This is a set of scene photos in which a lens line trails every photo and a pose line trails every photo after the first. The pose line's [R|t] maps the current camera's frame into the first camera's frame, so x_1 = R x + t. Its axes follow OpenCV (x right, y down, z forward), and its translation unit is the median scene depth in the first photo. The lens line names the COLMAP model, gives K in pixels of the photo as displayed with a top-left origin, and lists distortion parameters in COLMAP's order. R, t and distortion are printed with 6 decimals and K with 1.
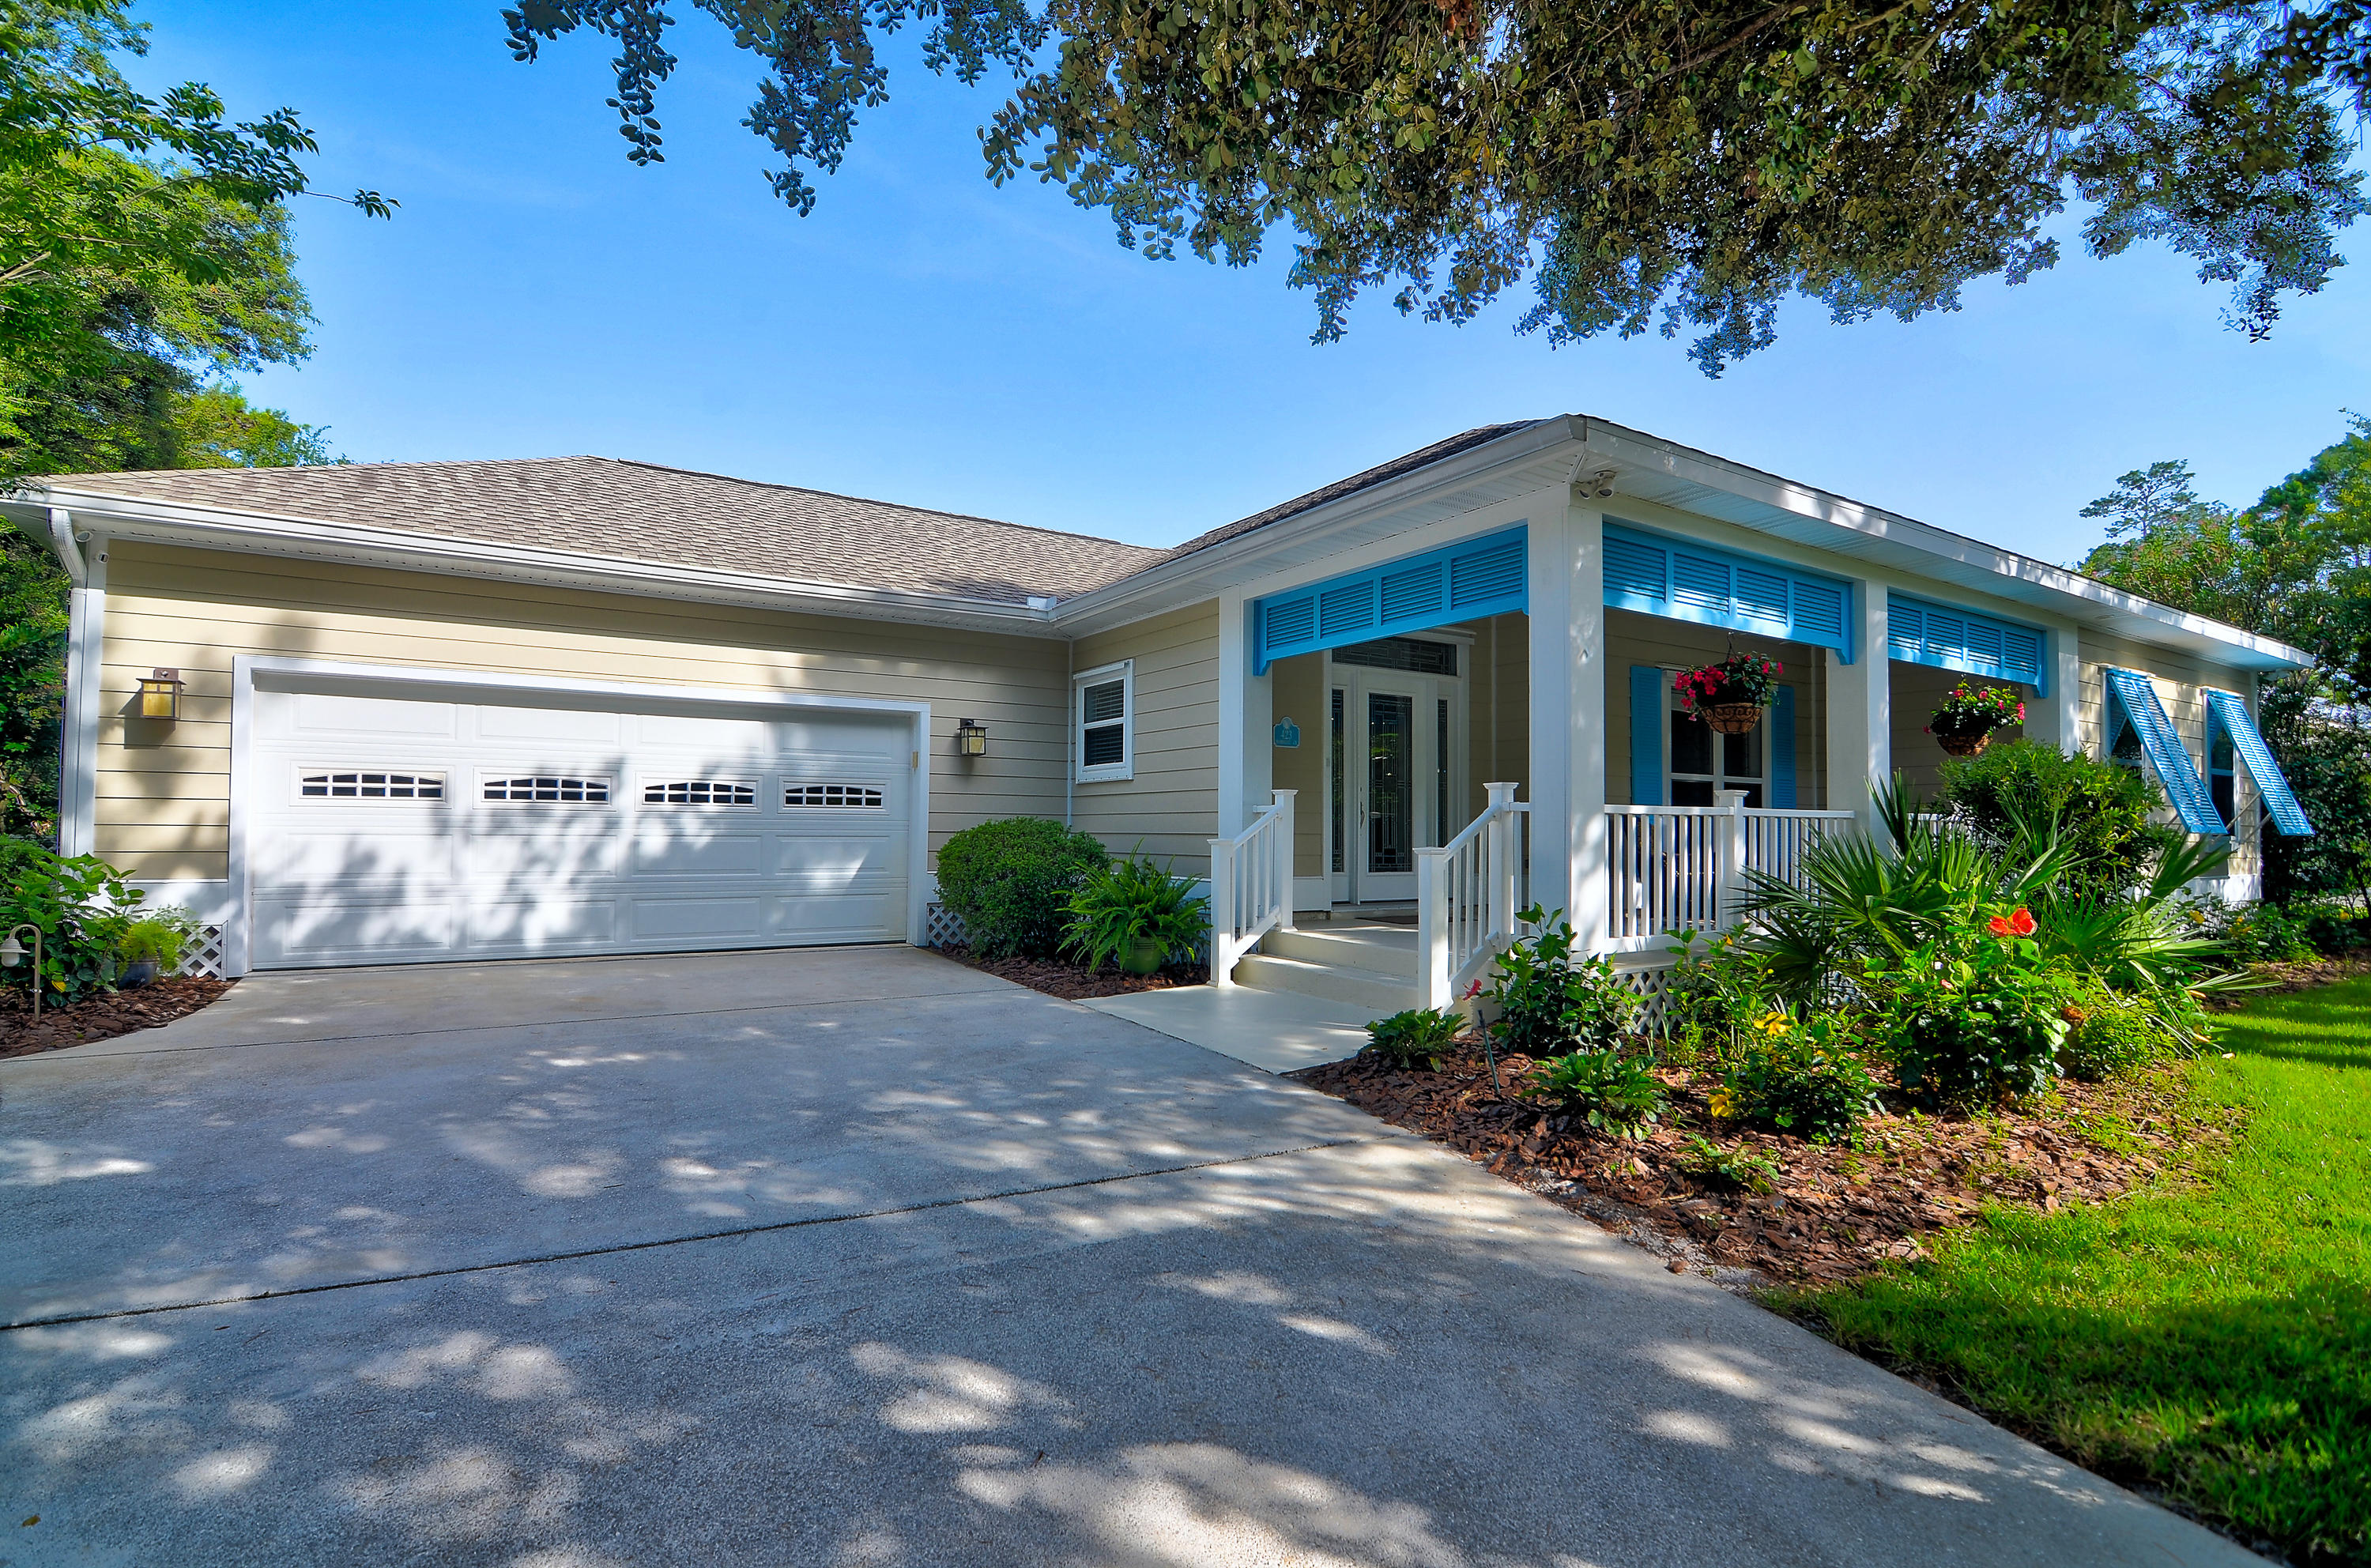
lens RADIAL K [[1116.0, 0, 1185.5], [0, 1116.0, 784.0], [0, 0, 1]] dist [-0.002026, -0.001052]
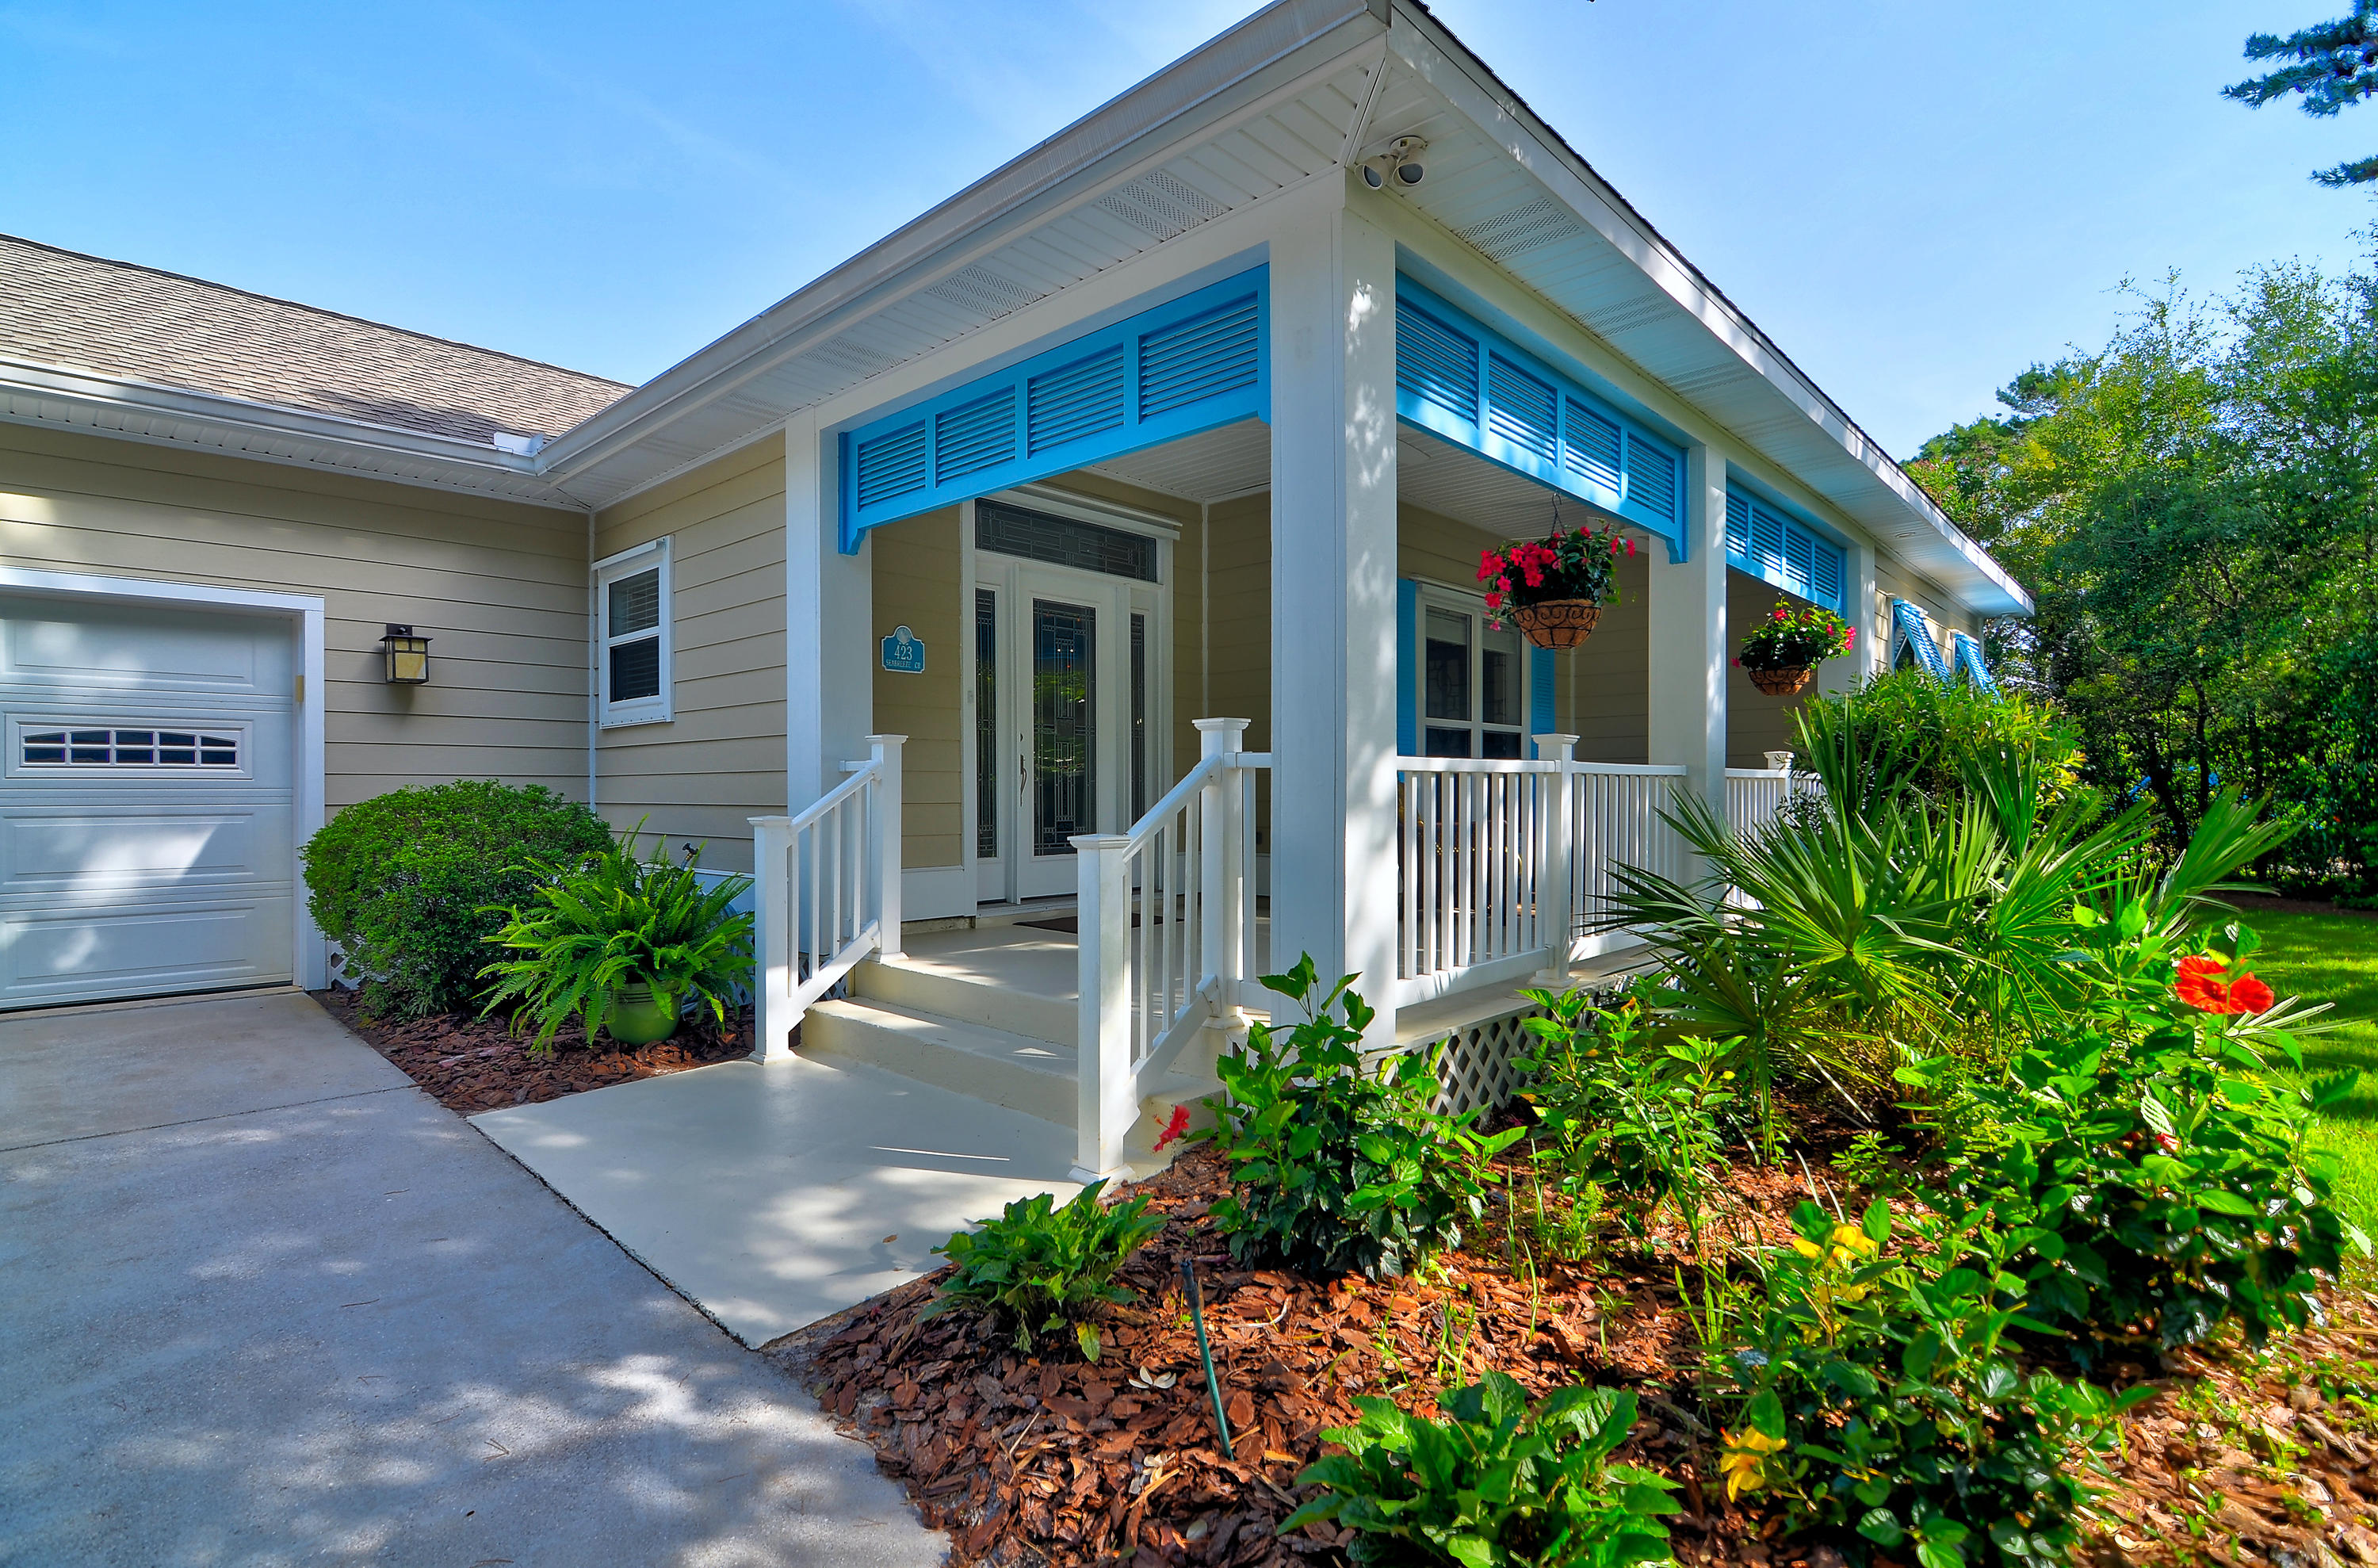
lens RADIAL K [[1119.4, 0, 1189.0], [0, 1119.4, 784.0], [0, 0, 1]] dist [-0.002026, -0.001052]
pose [[0.966582, -0.008310, 0.256223, 0.089531], [-0.001516, 0.999272, 0.038130, 0.008087], [-0.256353, -0.037244, 0.965865, 0.338839]]
